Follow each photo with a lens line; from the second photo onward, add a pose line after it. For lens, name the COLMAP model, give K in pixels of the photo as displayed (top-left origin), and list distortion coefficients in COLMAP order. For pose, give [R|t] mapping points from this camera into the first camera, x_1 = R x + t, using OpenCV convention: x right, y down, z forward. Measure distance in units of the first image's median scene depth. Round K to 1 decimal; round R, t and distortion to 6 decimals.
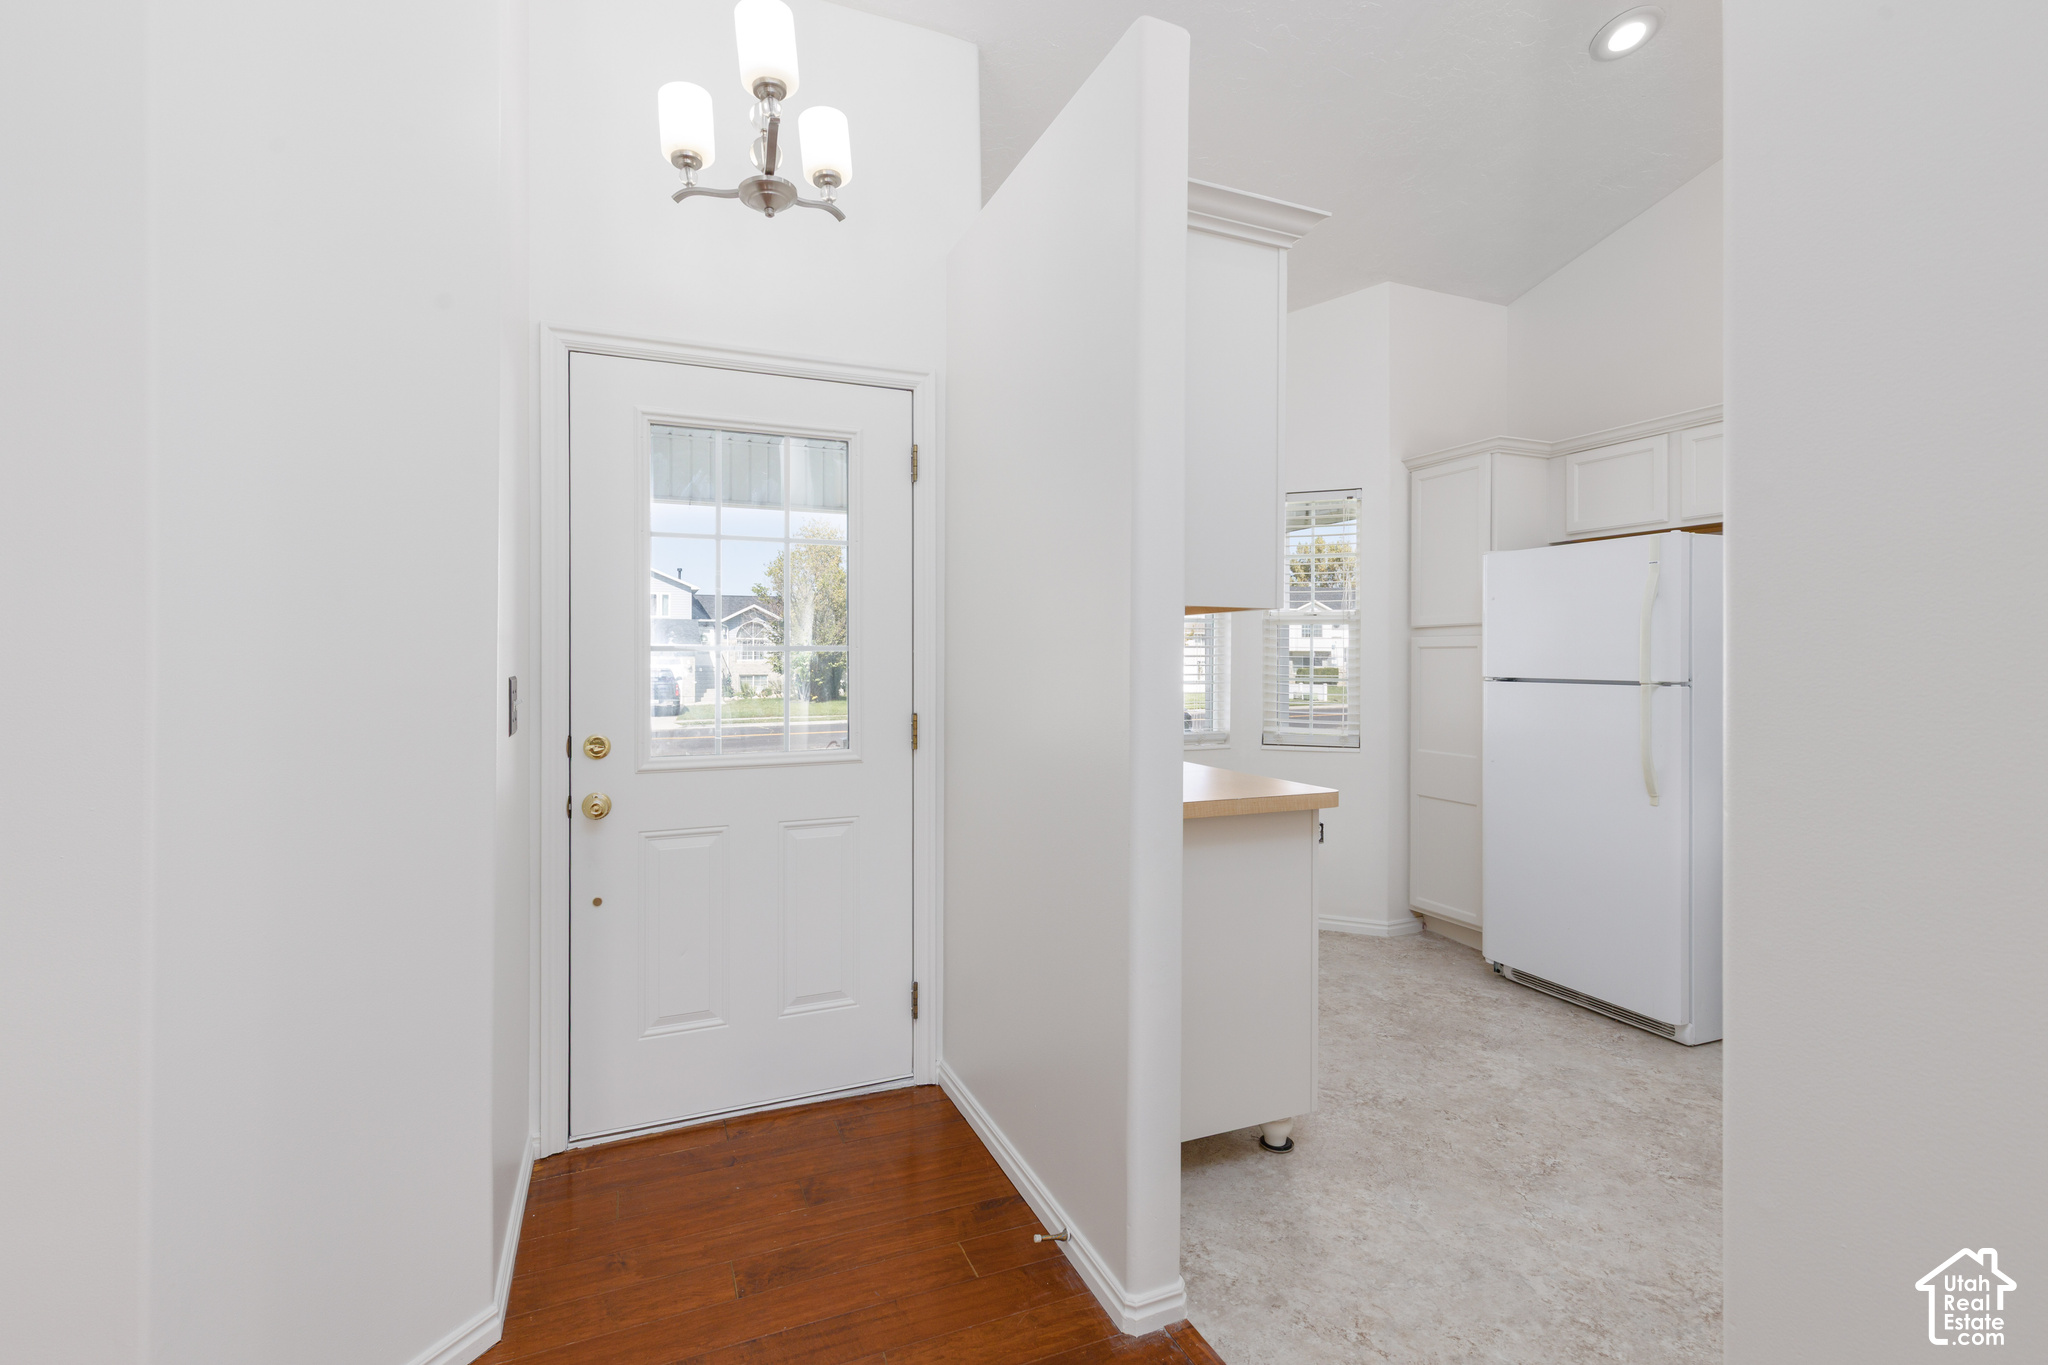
lens RADIAL K [[924.4, 0, 1023.6], [0, 924.4, 668.5], [0, 0, 1]] dist [0.005438, 0.000476]
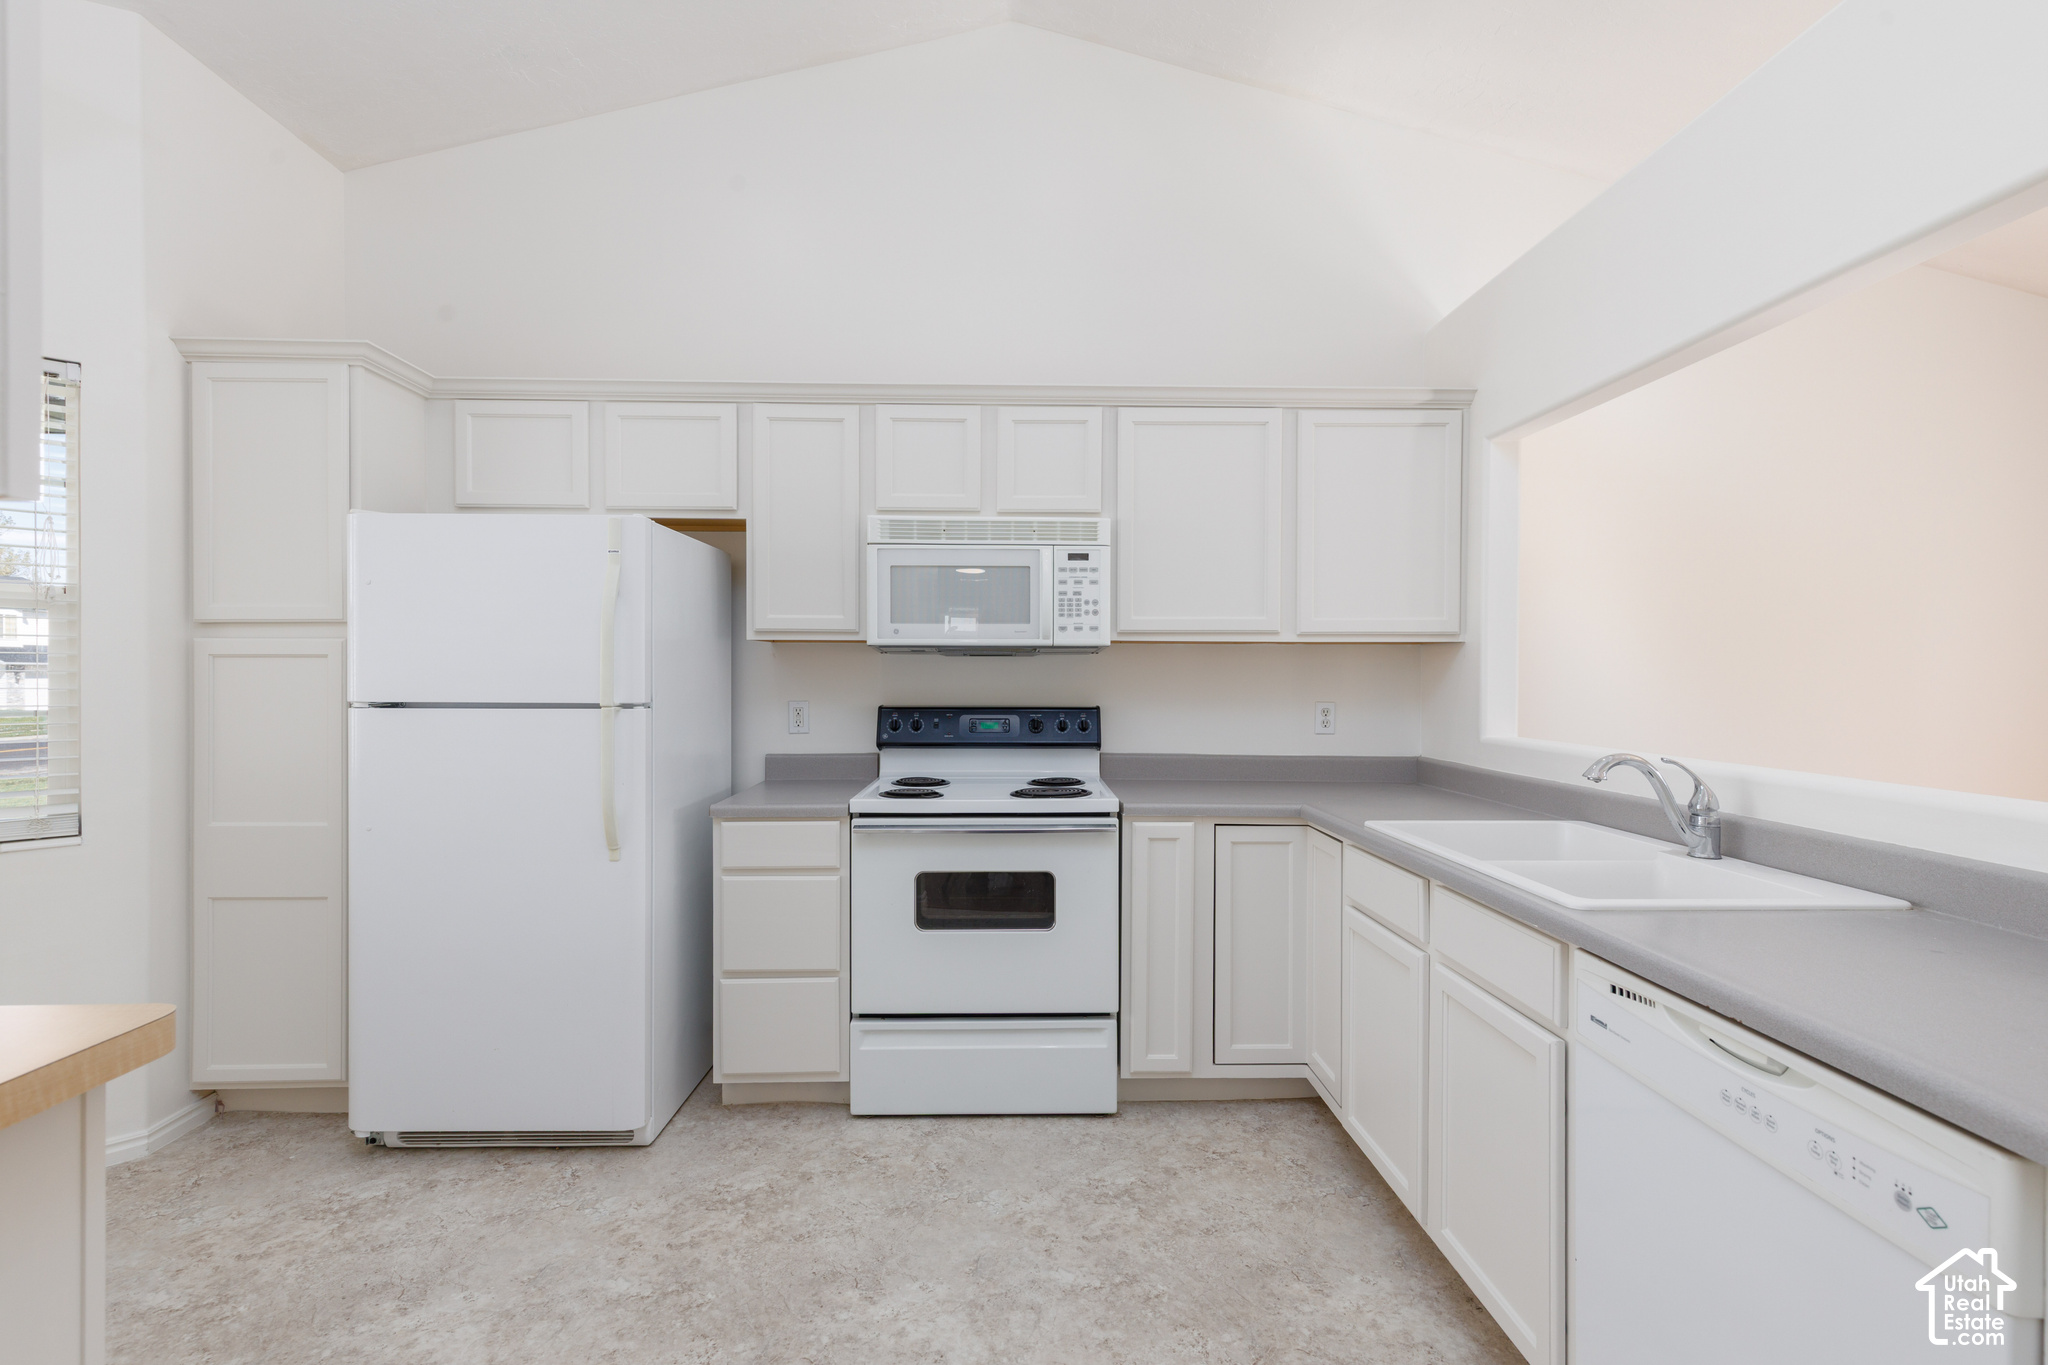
lens RADIAL K [[924.4, 0, 1024.5], [0, 924.4, 677.7], [0, 0, 1]] dist [0.005438, 0.000476]
pose [[0.366103, -0.004833, 0.930562, 0.064352], [0.009019, 0.999958, 0.001645, -0.004765], [-0.930530, 0.007790, 0.366132, 0.322960]]
